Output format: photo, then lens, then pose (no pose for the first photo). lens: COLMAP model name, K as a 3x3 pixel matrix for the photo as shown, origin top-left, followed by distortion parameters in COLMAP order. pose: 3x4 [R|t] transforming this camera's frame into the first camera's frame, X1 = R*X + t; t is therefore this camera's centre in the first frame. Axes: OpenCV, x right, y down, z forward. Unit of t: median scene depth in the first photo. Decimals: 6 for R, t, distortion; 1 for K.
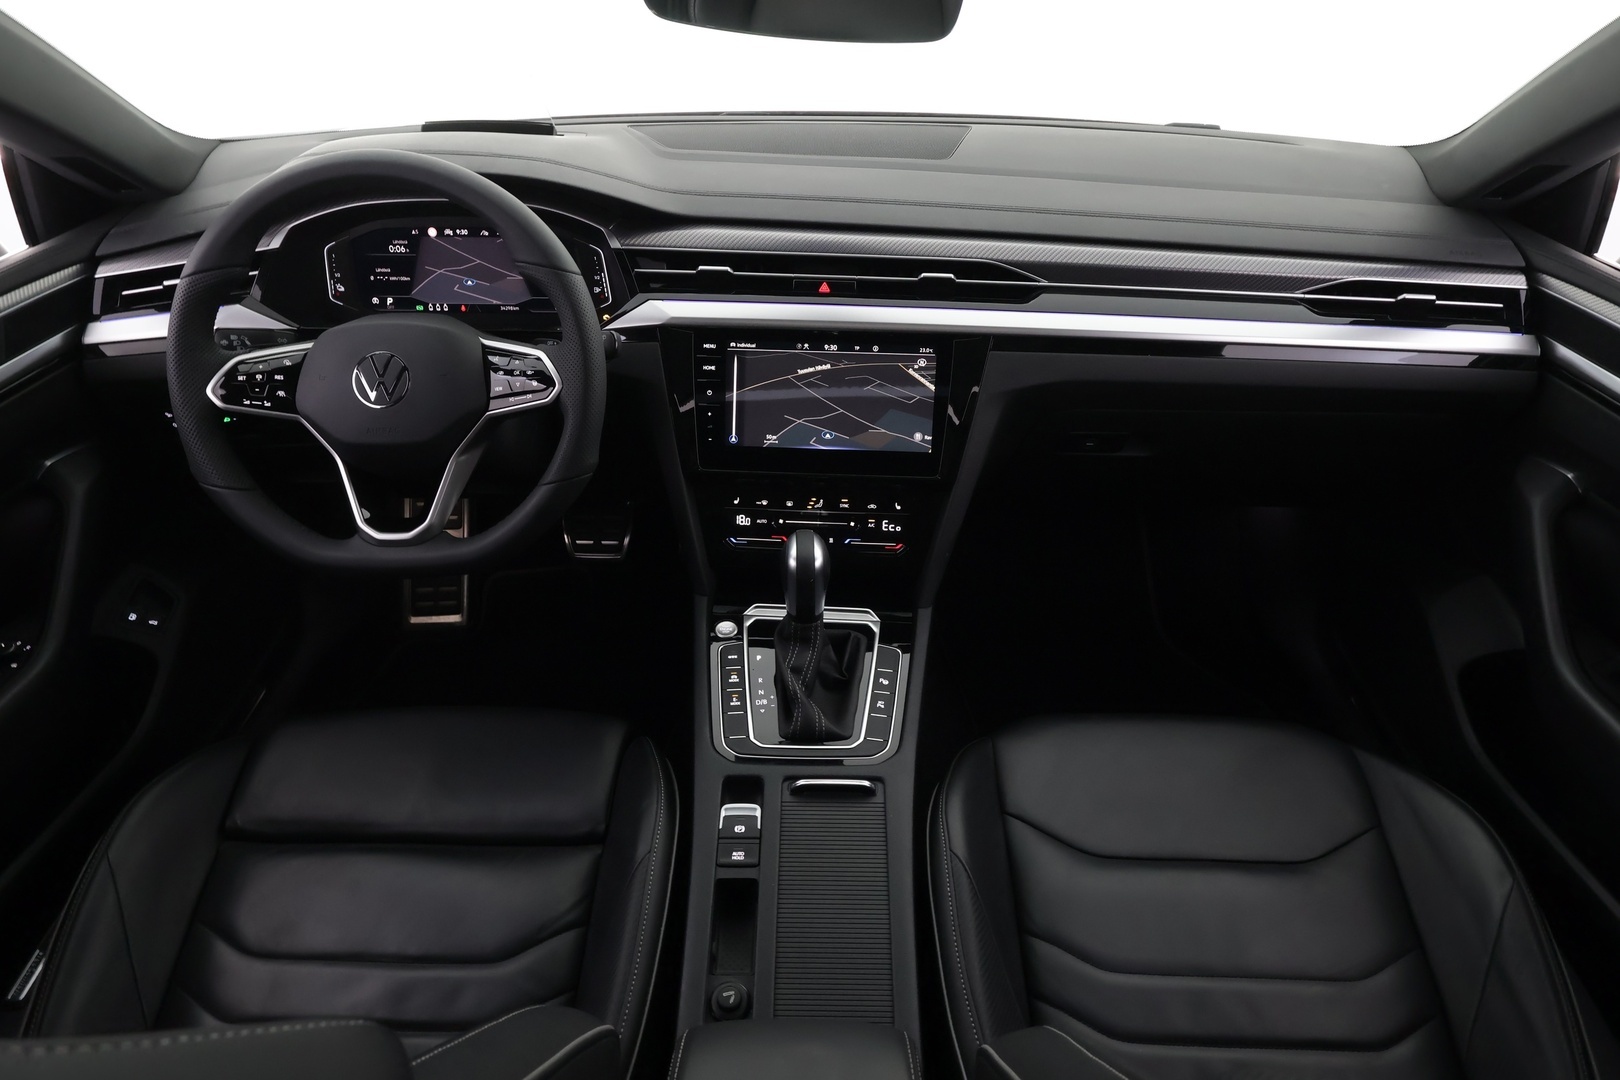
lens RADIAL K [[1052.4, 0, 810.0], [0, 1052.4, 540.0], [0, 0, 1]] dist [-0.088119, 0.000242]
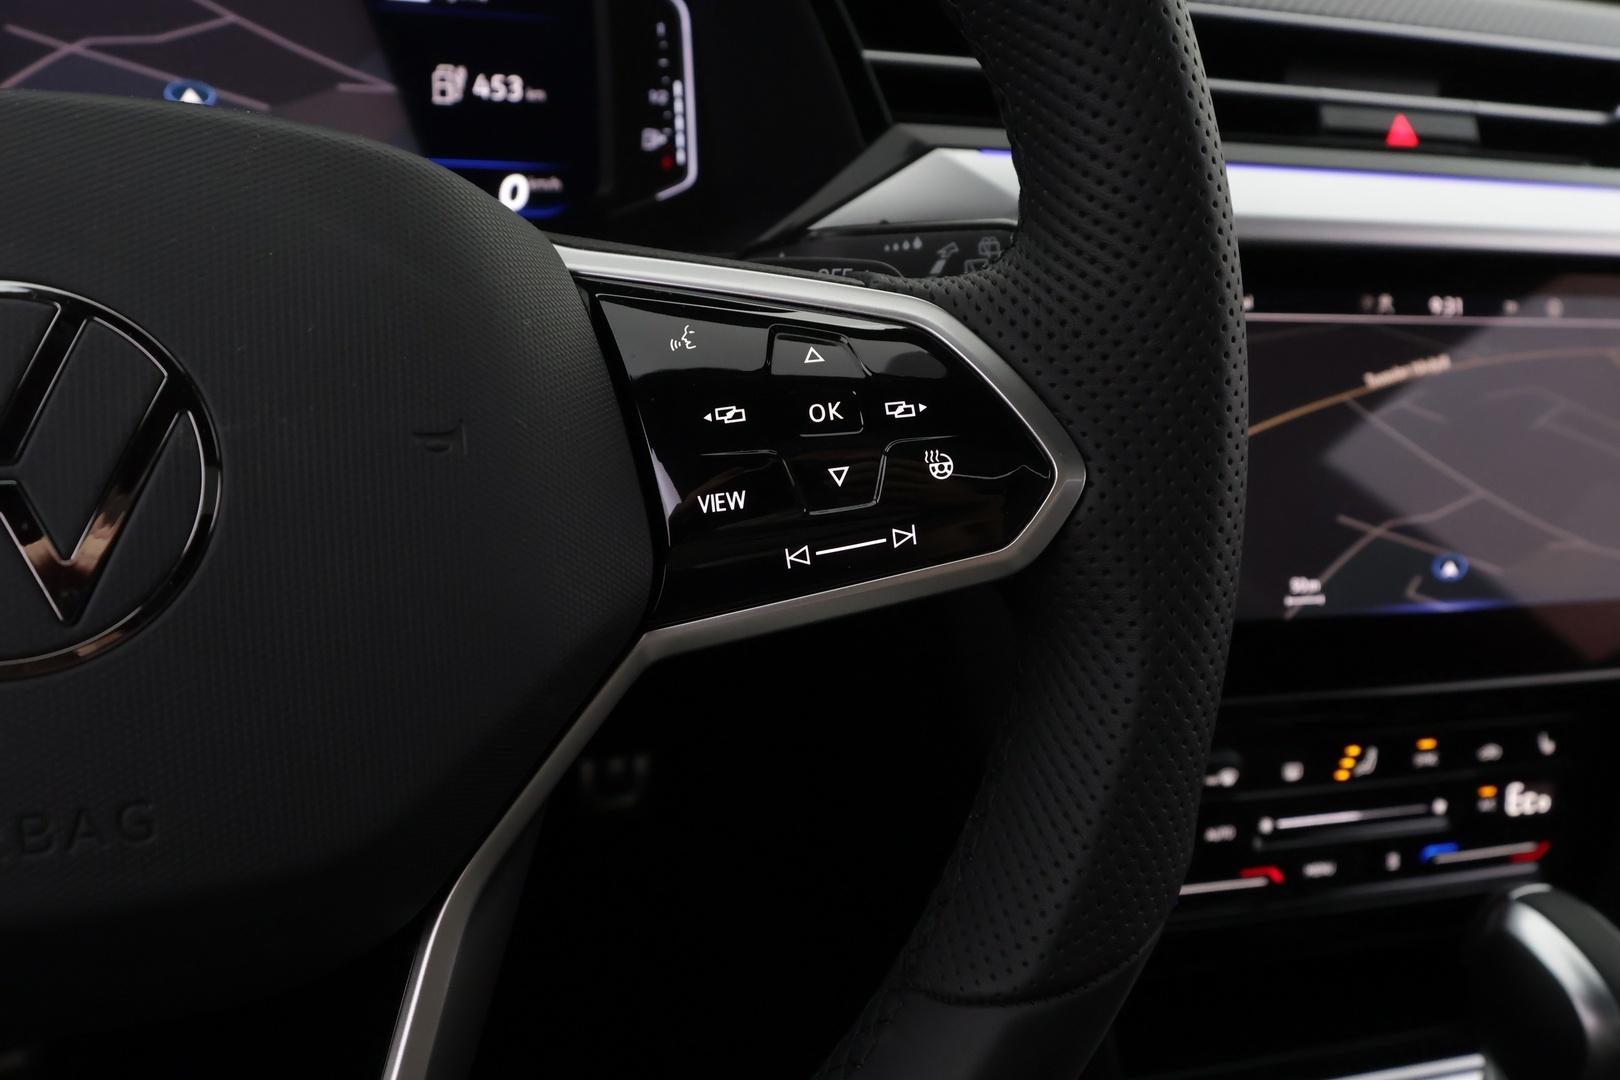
lens RADIAL K [[1337.9, 0, 810.0], [0, 1337.9, 540.0], [0, 0, 1]] dist [-0.004747, 0.097676]
pose [[0.950654, -0.066524, 0.303036, -0.291728], [0.084190, 0.995406, -0.045598, -0.101567], [-0.298610, 0.068861, 0.951888, 0.626866]]
